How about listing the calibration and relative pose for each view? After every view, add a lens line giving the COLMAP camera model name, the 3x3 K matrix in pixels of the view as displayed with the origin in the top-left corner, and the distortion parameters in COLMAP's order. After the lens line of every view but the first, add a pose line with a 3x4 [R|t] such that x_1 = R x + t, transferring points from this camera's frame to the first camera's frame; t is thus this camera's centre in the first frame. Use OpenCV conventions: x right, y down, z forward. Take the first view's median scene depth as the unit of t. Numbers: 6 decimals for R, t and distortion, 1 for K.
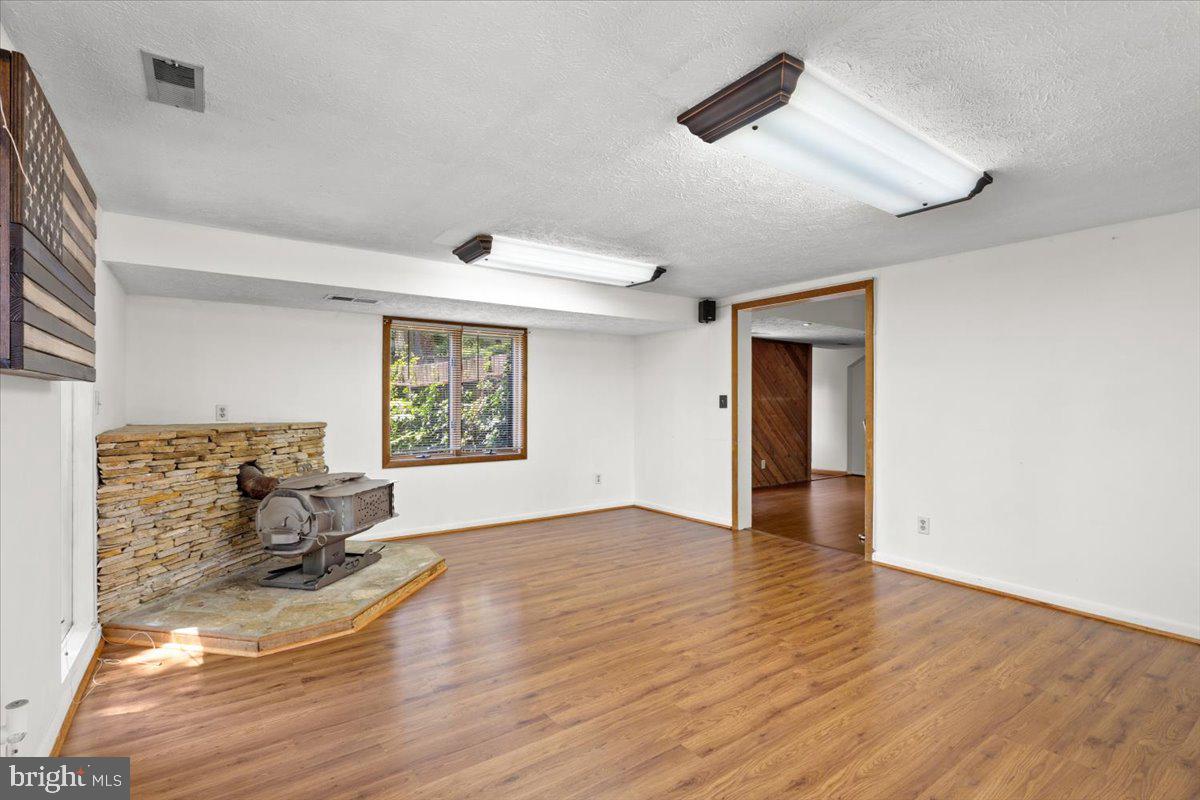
lens RADIAL K [[562.2, 0, 604.7], [0, 562.2, 401.9], [0, 0, 1]] dist [0.002765, -0.000086]
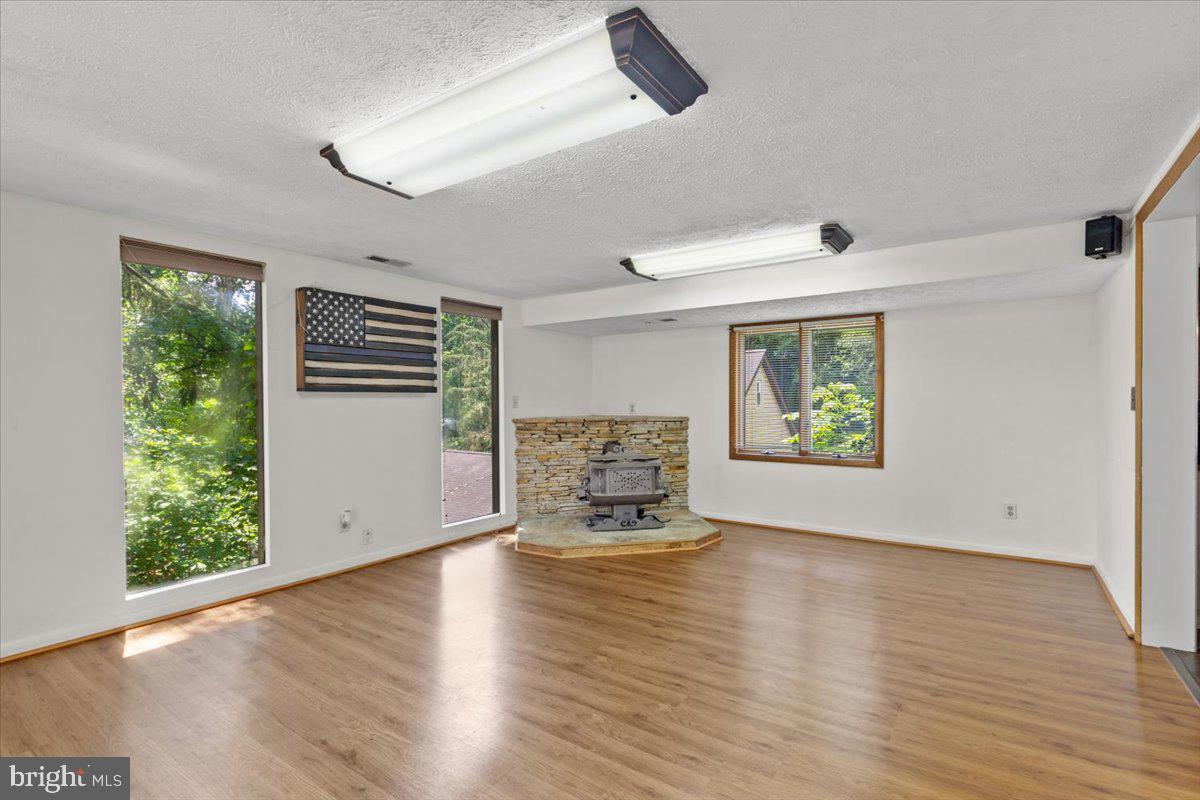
lens RADIAL K [[562.2, 0, 604.8], [0, 562.2, 403.1], [0, 0, 1]] dist [0.002765, -0.000086]
pose [[0.336887, 0.000509, -0.941545, 0.837144], [0.004297, 0.999989, 0.002078, 0.002287], [0.941535, -0.004746, 0.336881, 0.531231]]
